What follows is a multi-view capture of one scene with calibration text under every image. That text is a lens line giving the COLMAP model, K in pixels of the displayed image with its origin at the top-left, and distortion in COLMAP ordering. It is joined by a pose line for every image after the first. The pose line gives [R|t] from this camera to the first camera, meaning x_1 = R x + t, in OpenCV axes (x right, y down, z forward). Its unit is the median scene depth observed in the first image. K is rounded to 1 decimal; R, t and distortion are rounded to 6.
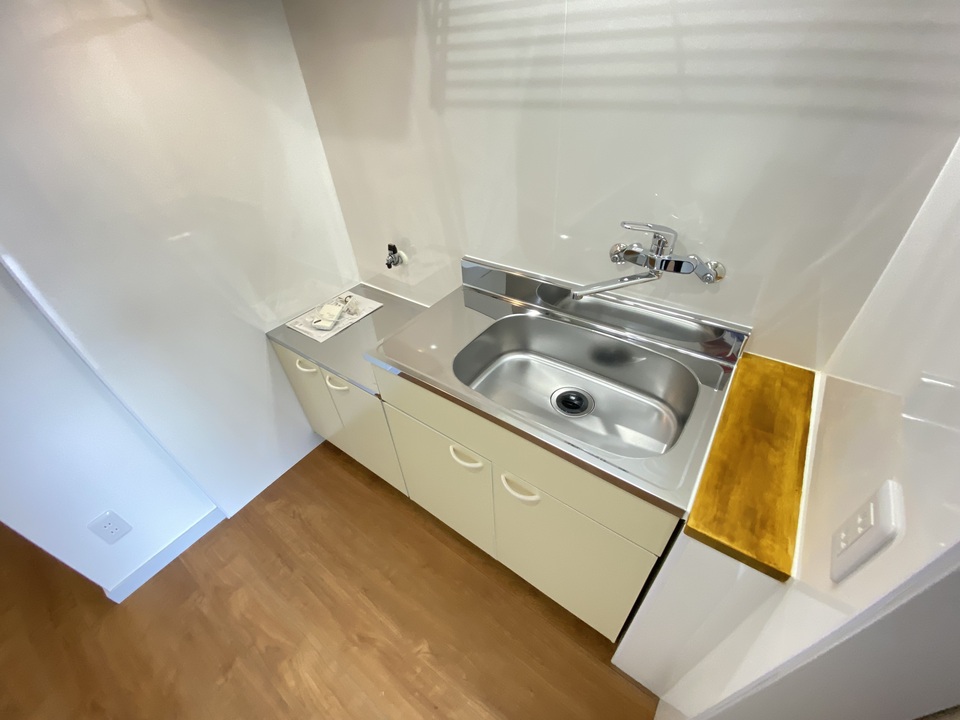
lens RADIAL K [[392.2, 0, 480.6], [0, 392.2, 361.9], [0, 0, 1]] dist [-0.002551, -0.006783]
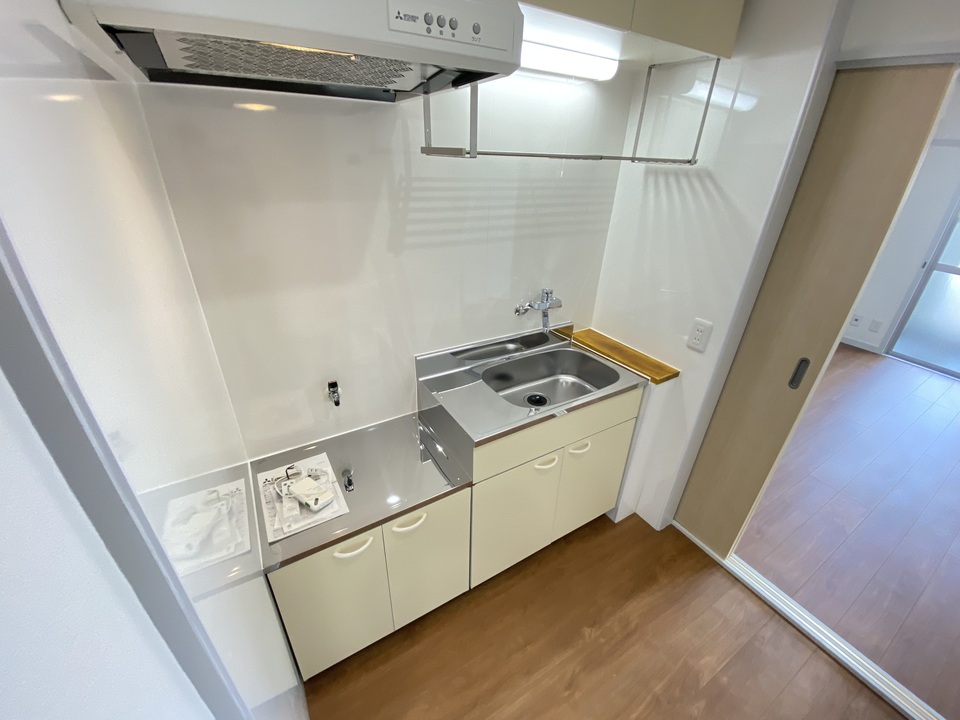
lens RADIAL K [[392.2, 0, 479.8], [0, 392.2, 364.3], [0, 0, 1]] dist [-0.002551, -0.006783]
pose [[0.381339, -0.353281, 0.854268, -1.335571], [0.547023, 0.831178, 0.099545, -0.355725], [-0.745216, 0.429344, 0.510213, 0.345629]]
